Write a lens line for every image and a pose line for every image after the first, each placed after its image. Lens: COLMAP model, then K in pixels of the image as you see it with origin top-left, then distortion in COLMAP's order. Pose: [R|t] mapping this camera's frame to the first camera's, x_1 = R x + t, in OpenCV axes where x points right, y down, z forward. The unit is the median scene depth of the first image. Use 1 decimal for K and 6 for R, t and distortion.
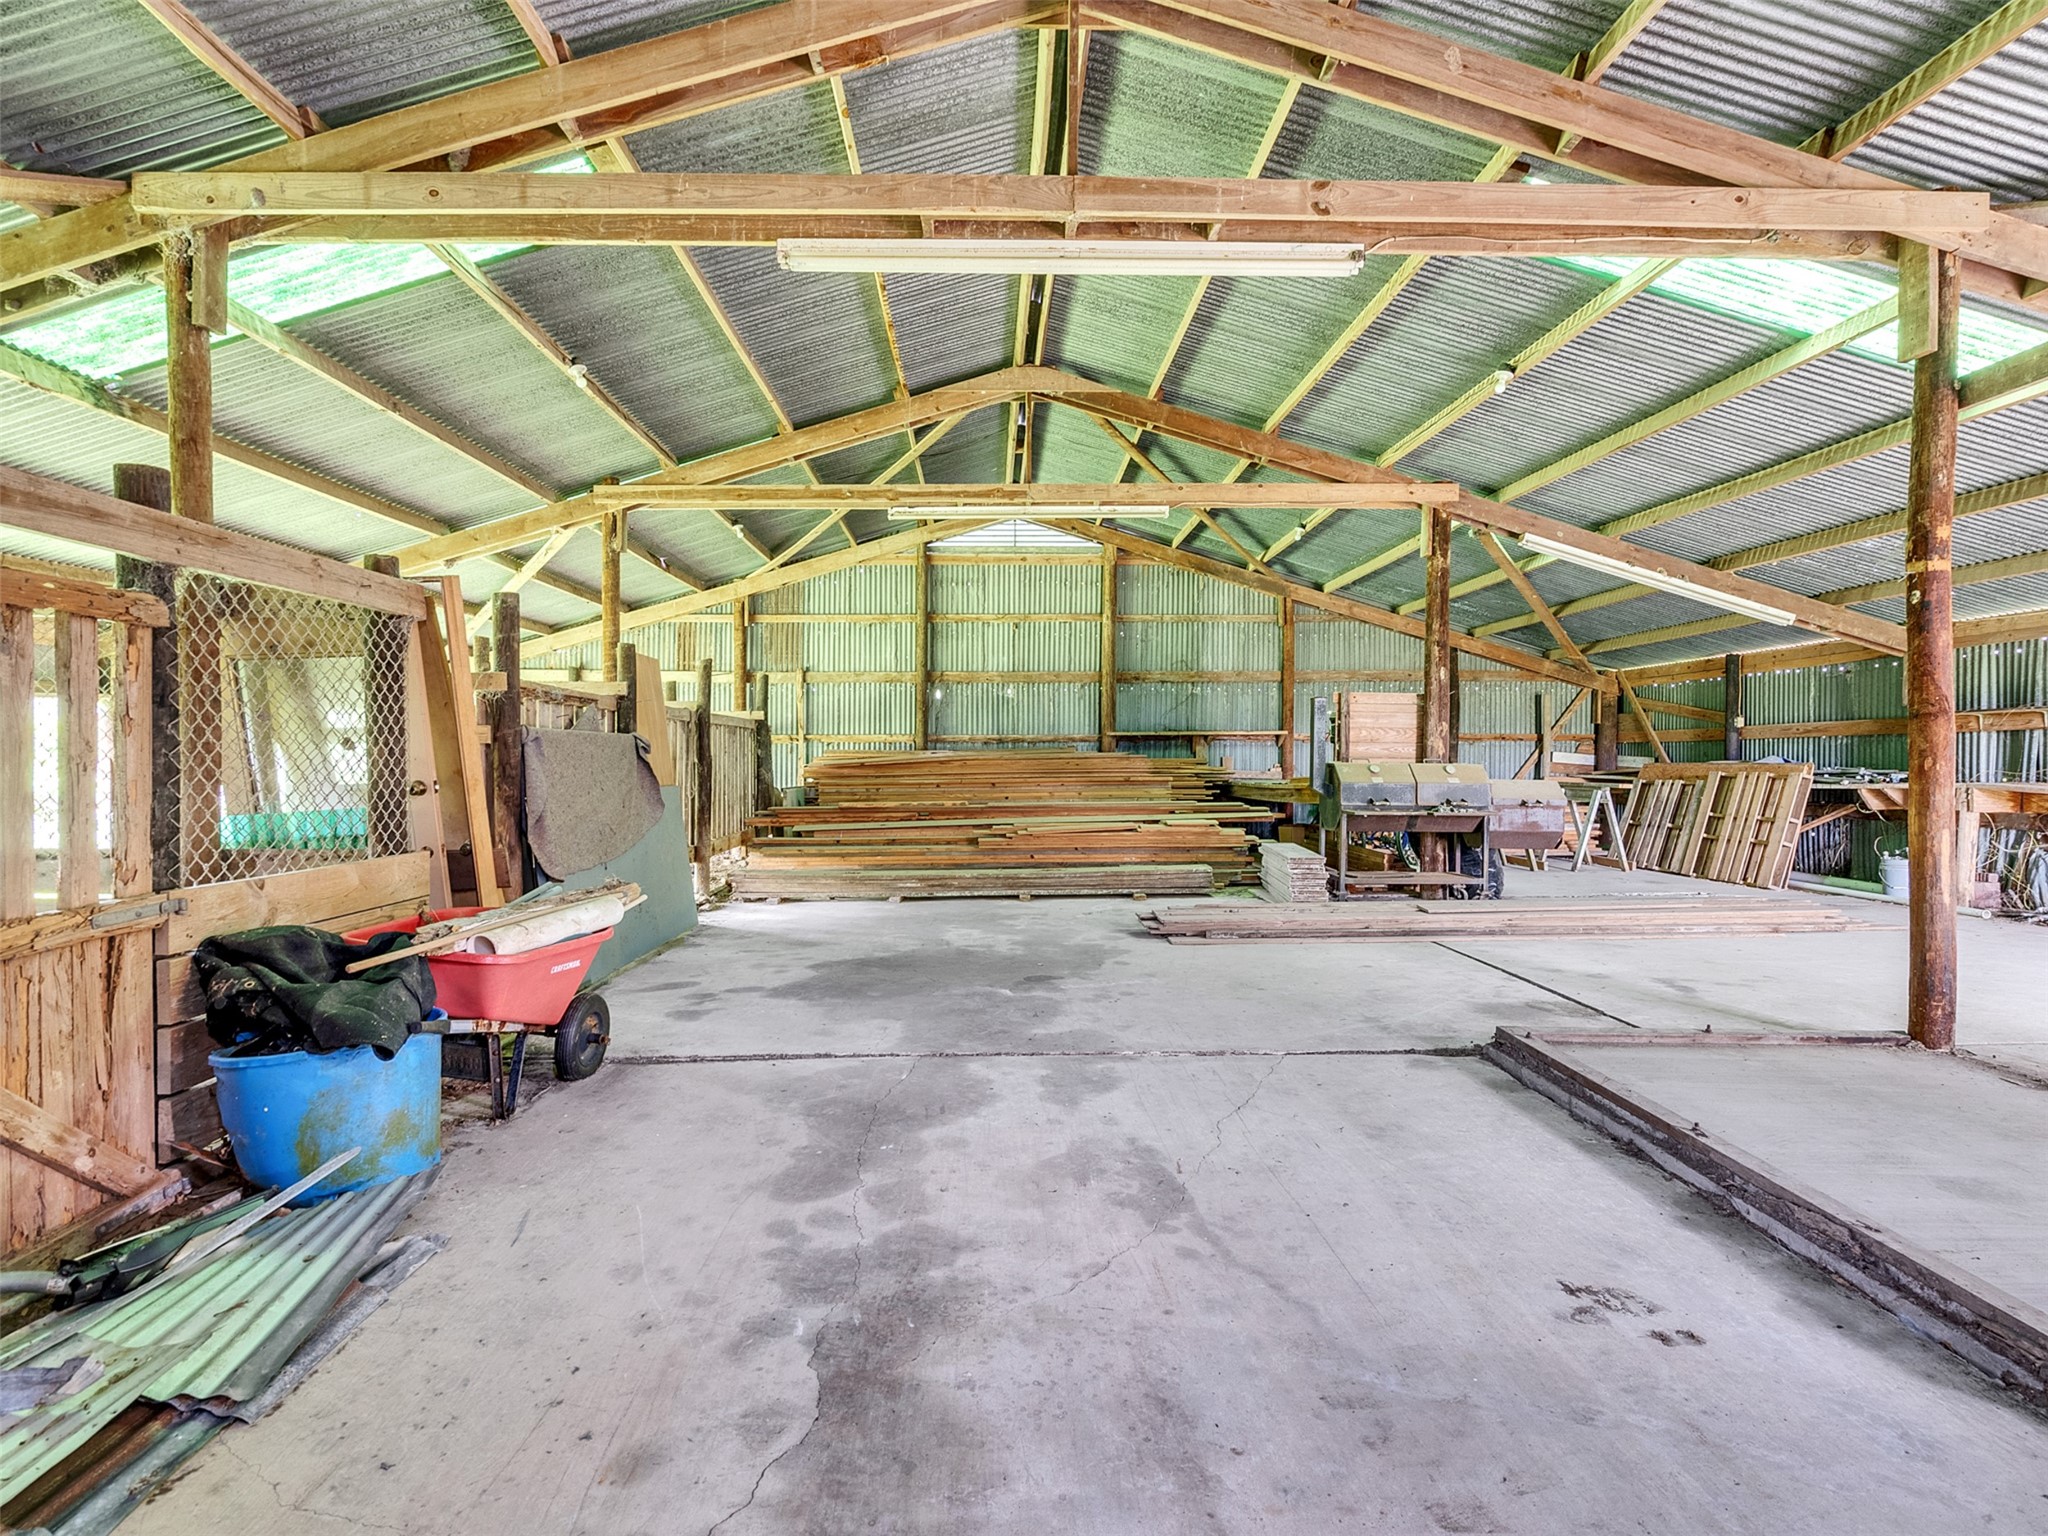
lens RADIAL K [[1031.2, 0, 1024.0], [0, 1031.2, 768.0], [0, 0, 1]] dist [-0.002258, 0.000269]
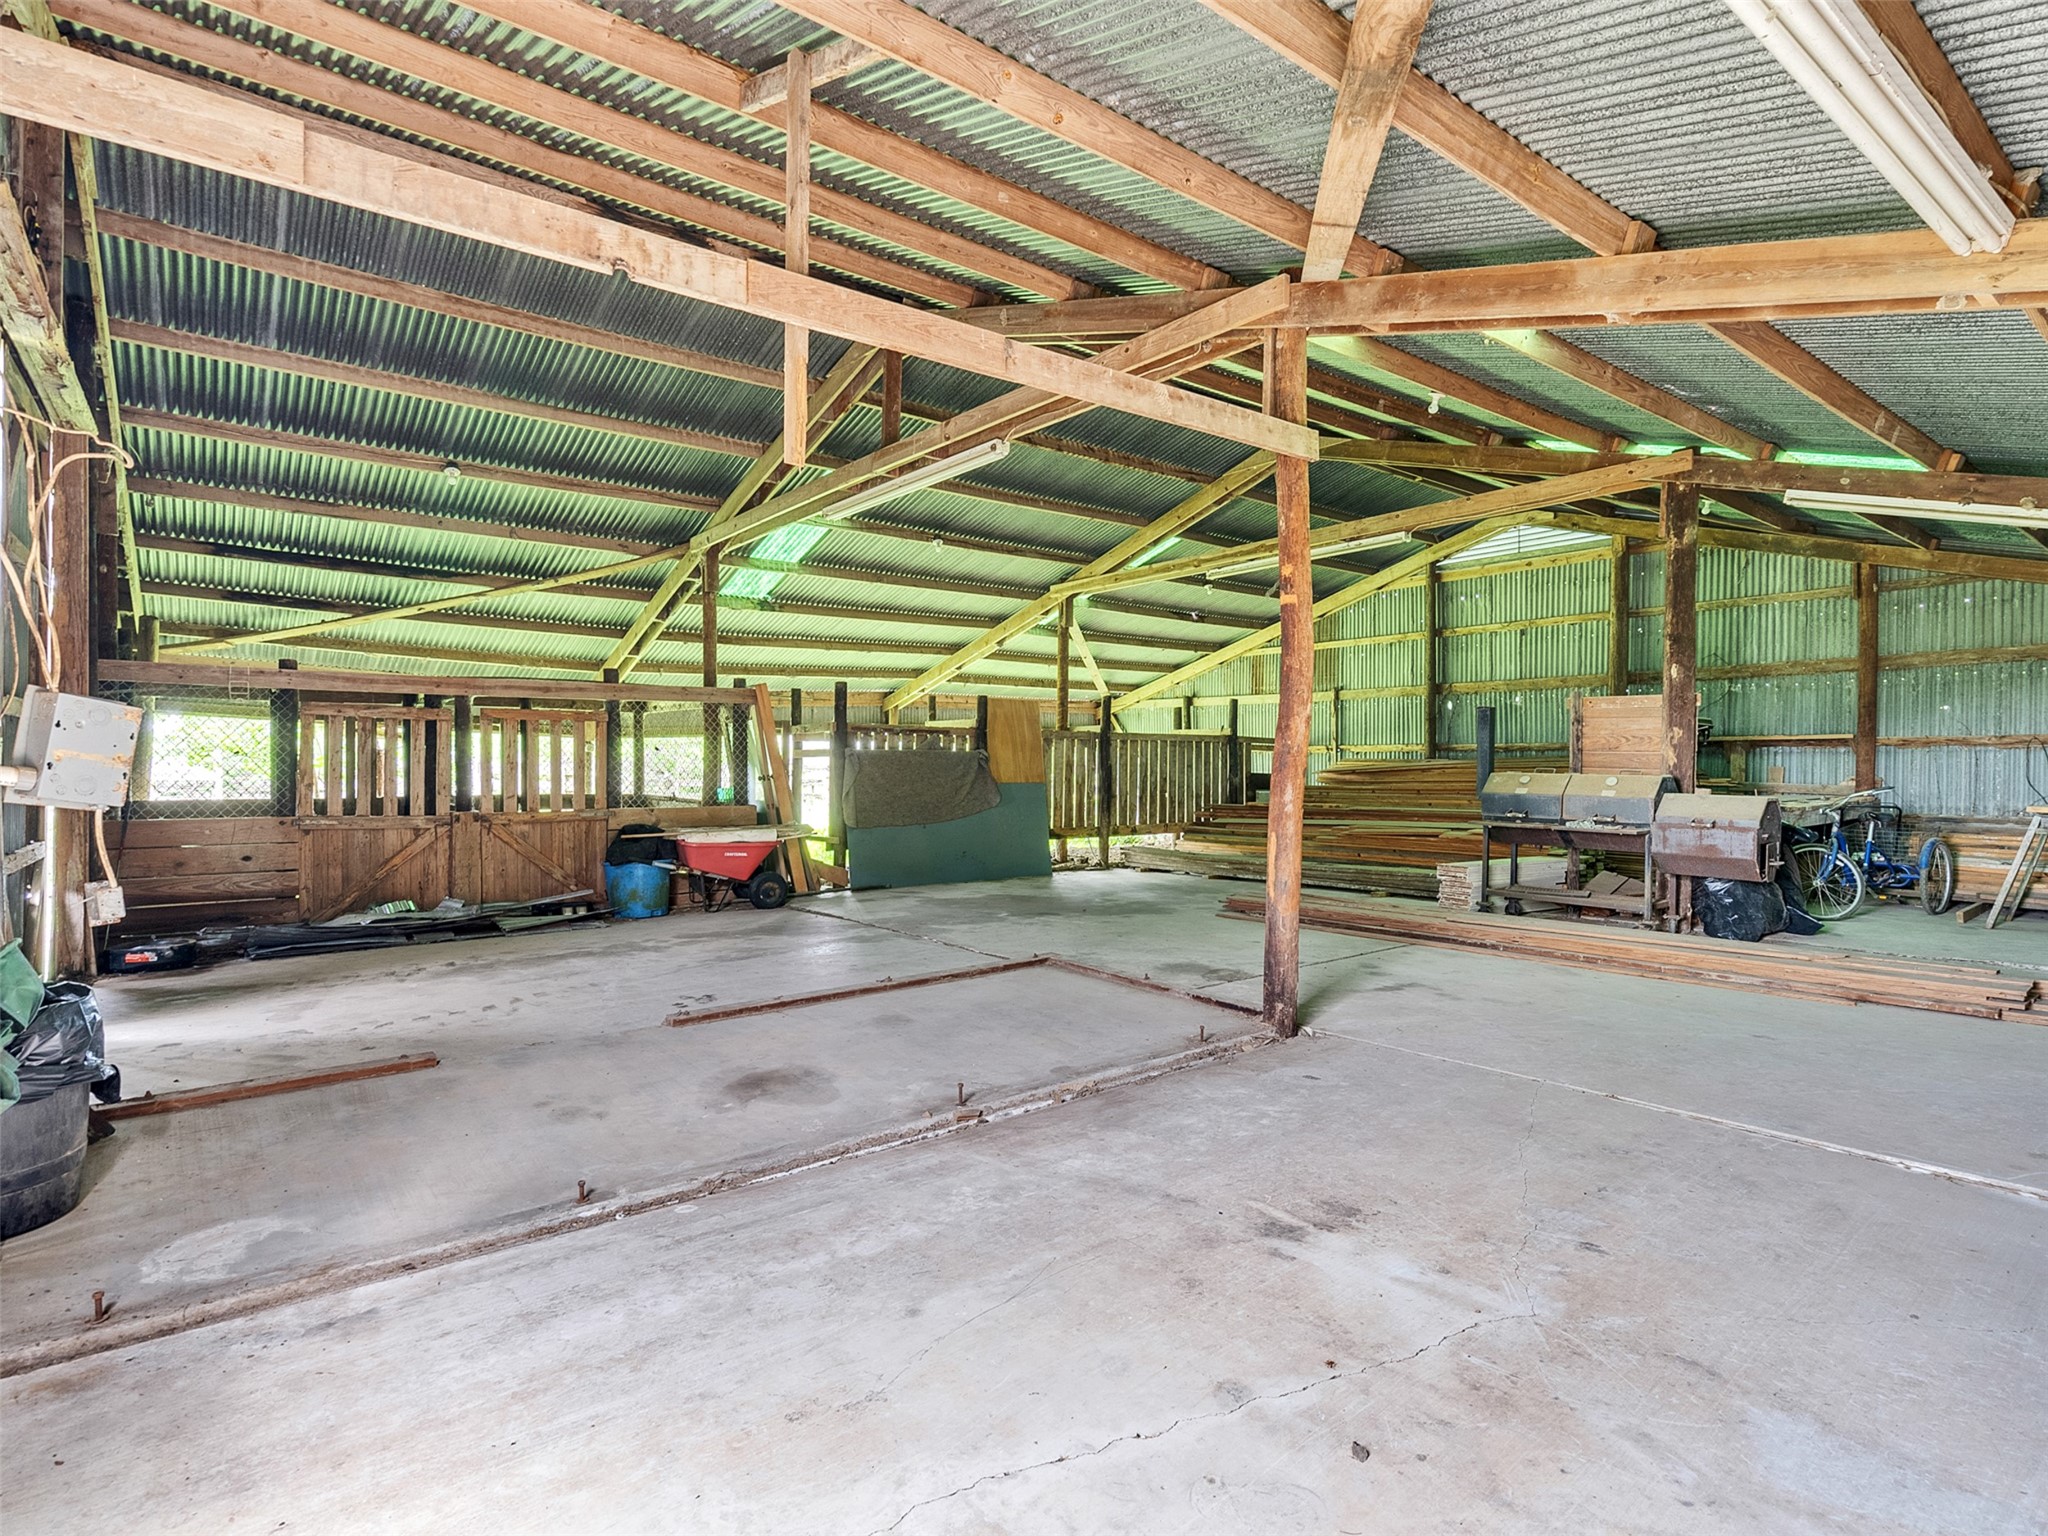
lens RADIAL K [[1031.2, 0, 1024.0], [0, 1031.2, 768.0], [0, 0, 1]] dist [-0.002258, 0.000269]
pose [[0.608227, 0.006508, -0.793736, 0.489887], [-0.011699, 0.999931, -0.000766, -0.002164], [0.793677, 0.009752, 0.608261, 0.025467]]
